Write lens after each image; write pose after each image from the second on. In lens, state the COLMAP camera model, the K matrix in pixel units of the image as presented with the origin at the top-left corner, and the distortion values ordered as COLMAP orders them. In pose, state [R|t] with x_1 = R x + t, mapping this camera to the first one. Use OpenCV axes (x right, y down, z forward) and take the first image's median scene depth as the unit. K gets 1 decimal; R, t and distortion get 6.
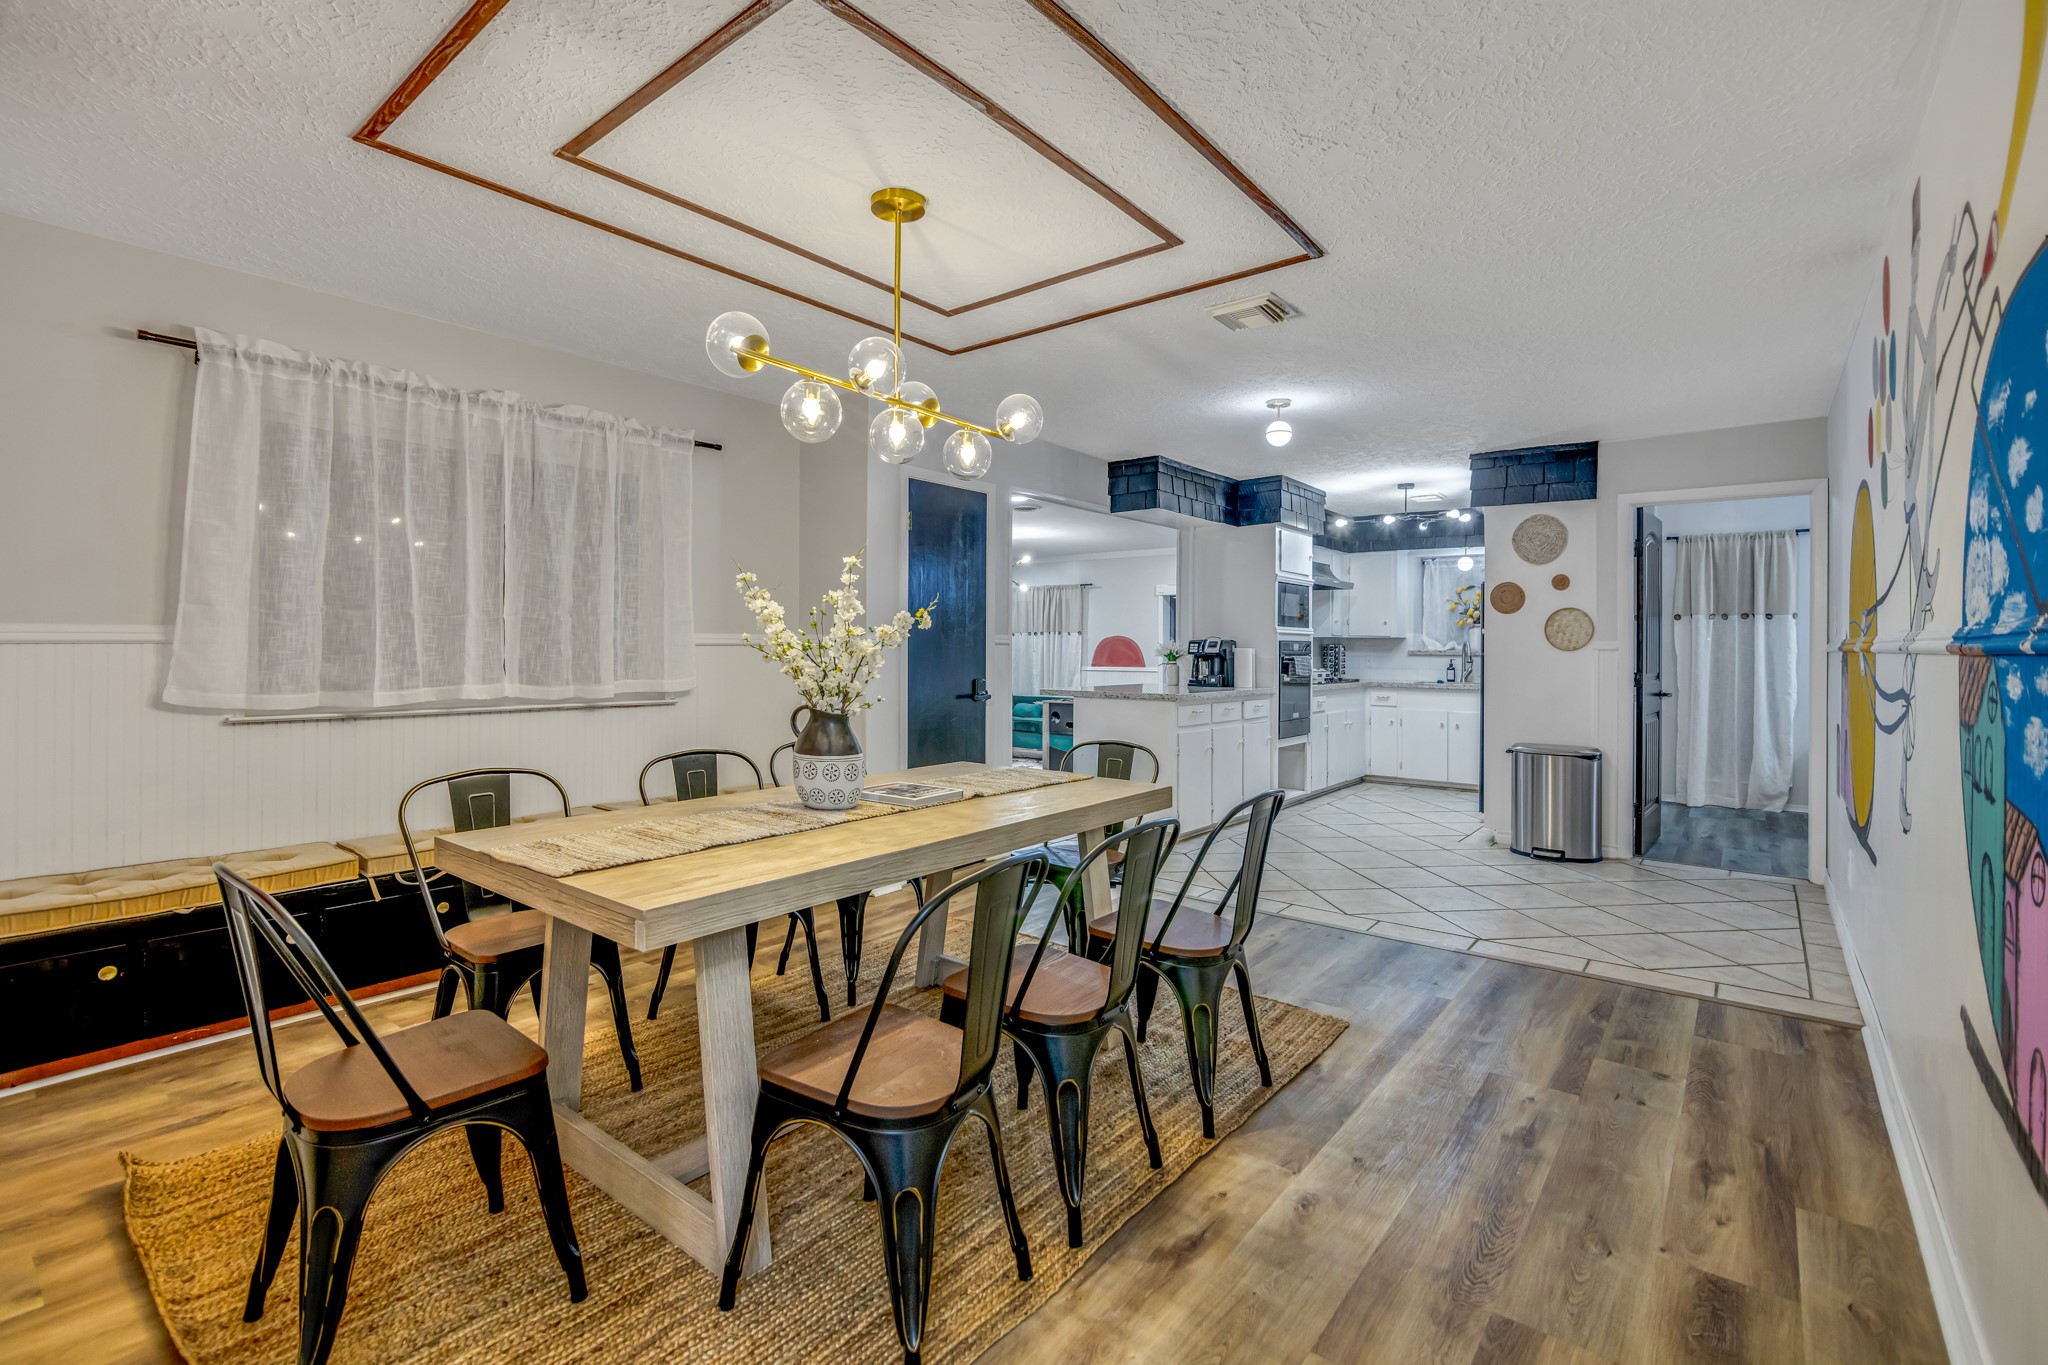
lens RADIAL K [[922.5, 0, 1027.5], [0, 922.5, 642.7], [0, 0, 1]] dist [-0.005485, -0.000618]
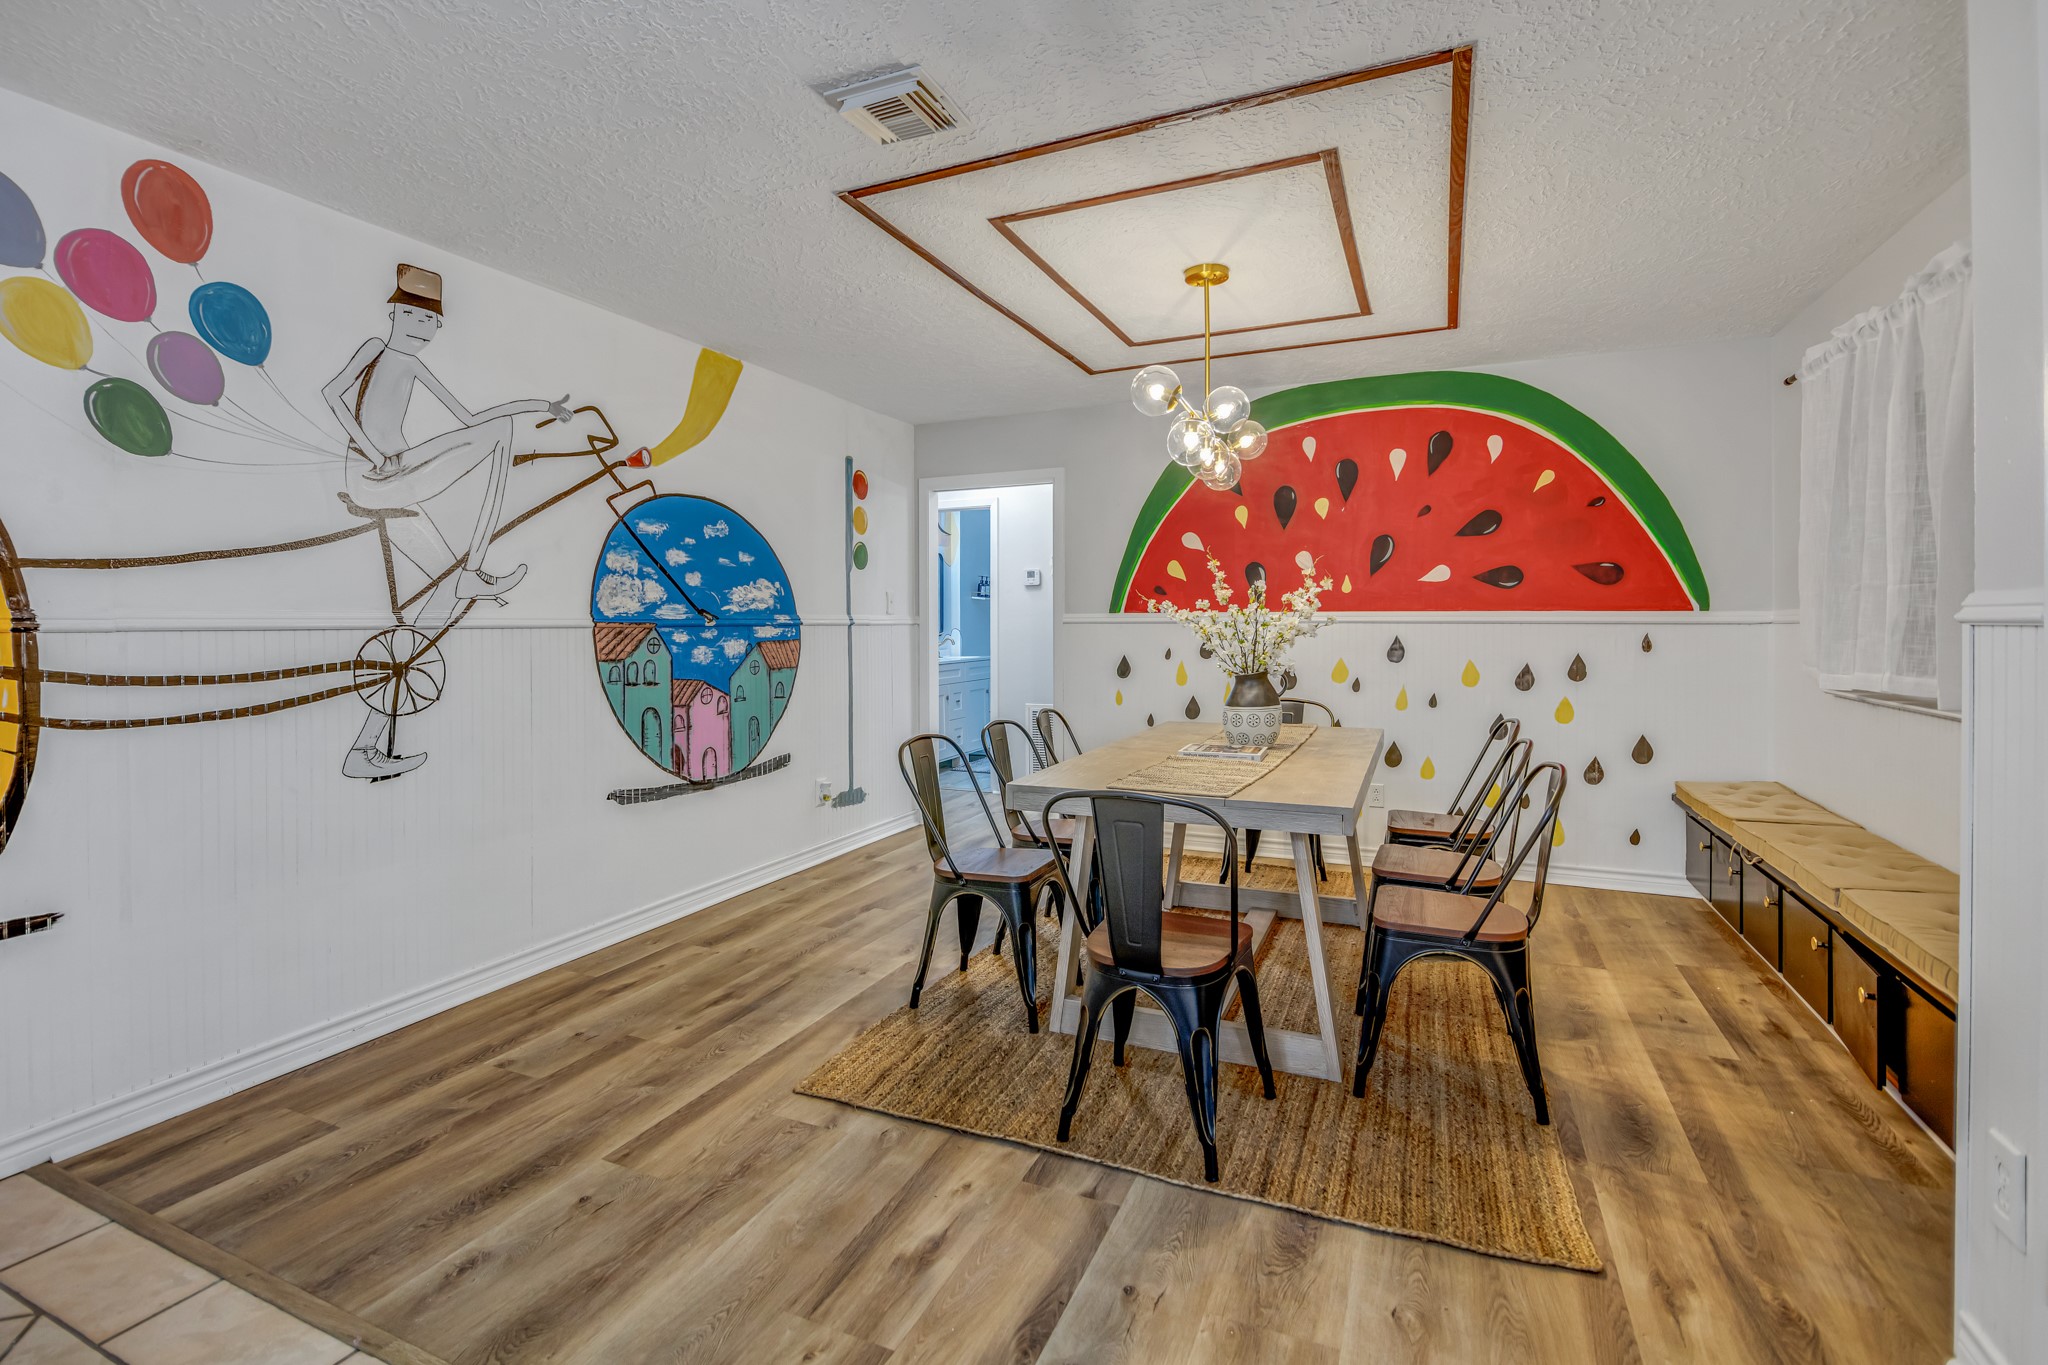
lens RADIAL K [[967.1, 0, 1012.0], [0, 967.1, 628.3], [0, 0, 1]] dist [-0.003941, -0.001228]
pose [[-0.968358, -0.000455, -0.249566, 0.312272], [-0.000472, 1.000000, 0.000008, 0.007042], [0.249566, 0.000125, -0.968358, 1.562145]]
